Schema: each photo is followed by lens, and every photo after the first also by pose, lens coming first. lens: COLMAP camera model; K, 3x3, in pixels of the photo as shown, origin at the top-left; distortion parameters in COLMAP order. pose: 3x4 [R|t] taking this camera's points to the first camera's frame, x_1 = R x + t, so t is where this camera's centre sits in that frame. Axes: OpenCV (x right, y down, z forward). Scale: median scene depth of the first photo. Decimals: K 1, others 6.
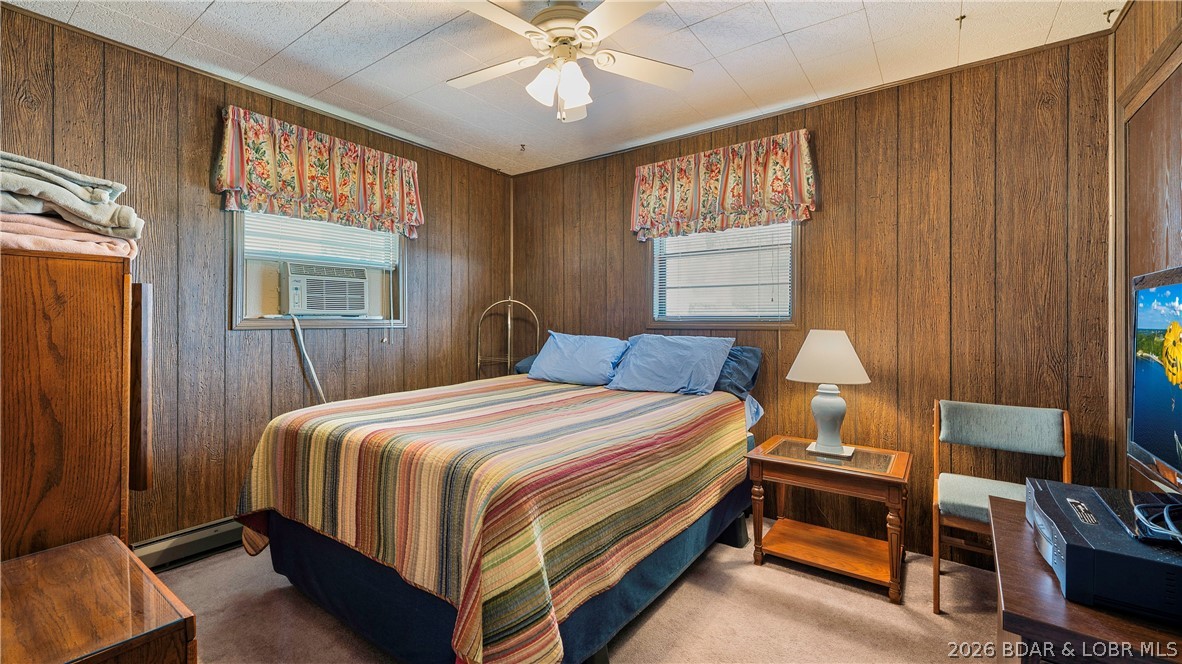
lens RADIAL K [[476.5, 0, 582.6], [0, 476.5, 314.3], [0, 0, 1]] dist [0.002258, 0.000017]
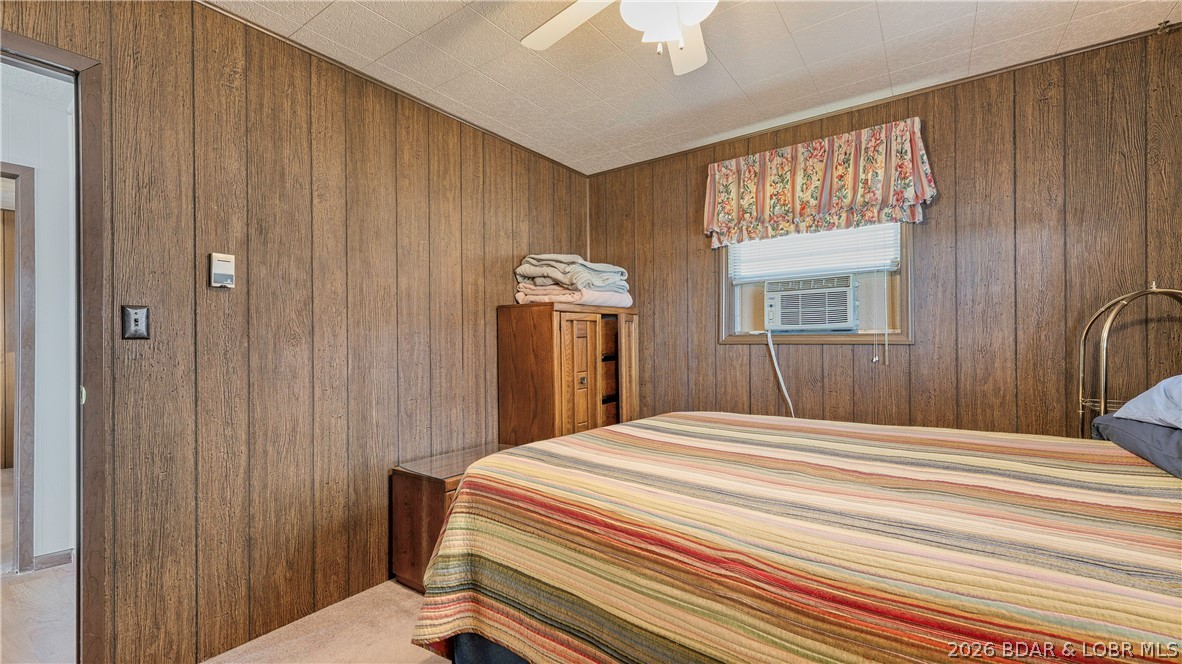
lens RADIAL K [[486.3, 0, 583.7], [0, 486.3, 331.1], [0, 0, 1]] dist [0.008058, -0.000206]
pose [[0.000991, -0.021002, -0.999779, 0.475989], [0.016367, 0.999646, -0.020983, 0.018440], [0.999866, -0.016343, 0.001334, 0.592924]]
